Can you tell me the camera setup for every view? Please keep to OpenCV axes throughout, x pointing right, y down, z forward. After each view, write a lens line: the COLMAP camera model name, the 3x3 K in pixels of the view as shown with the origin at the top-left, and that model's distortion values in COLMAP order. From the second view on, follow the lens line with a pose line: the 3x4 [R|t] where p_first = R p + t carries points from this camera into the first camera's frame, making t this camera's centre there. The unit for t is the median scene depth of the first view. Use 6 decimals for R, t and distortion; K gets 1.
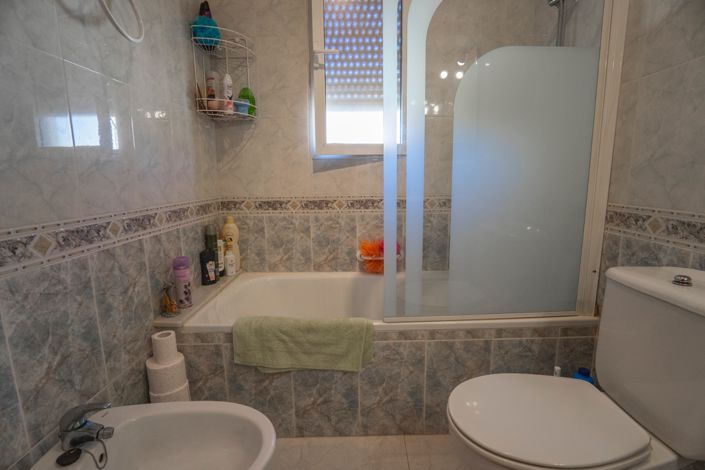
lens RADIAL K [[340.6, 0, 355.6], [0, 340.6, 235.4], [0, 0, 1]] dist [-0.038783, 0.010326]
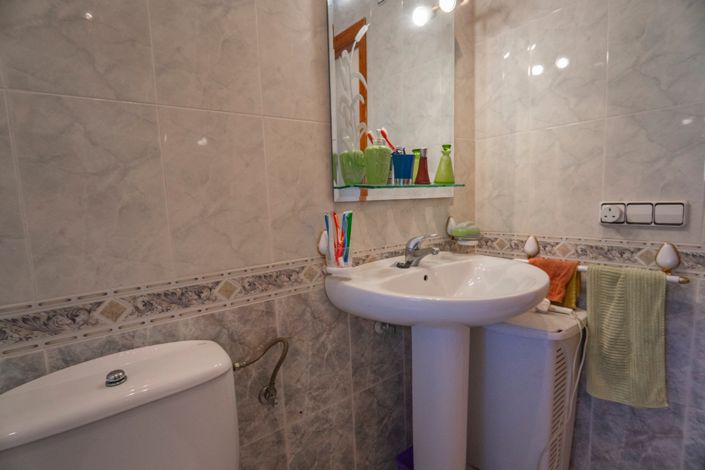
lens RADIAL K [[259.7, 0, 352.6], [0, 259.7, 251.4], [0, 0, 1]] dist [-0.021542, 0.000148]
pose [[0.505655, 0.065479, -0.860248, 0.002081], [-0.061008, 0.997333, 0.040053, -0.154324], [0.860576, 0.032228, 0.508301, 0.894110]]
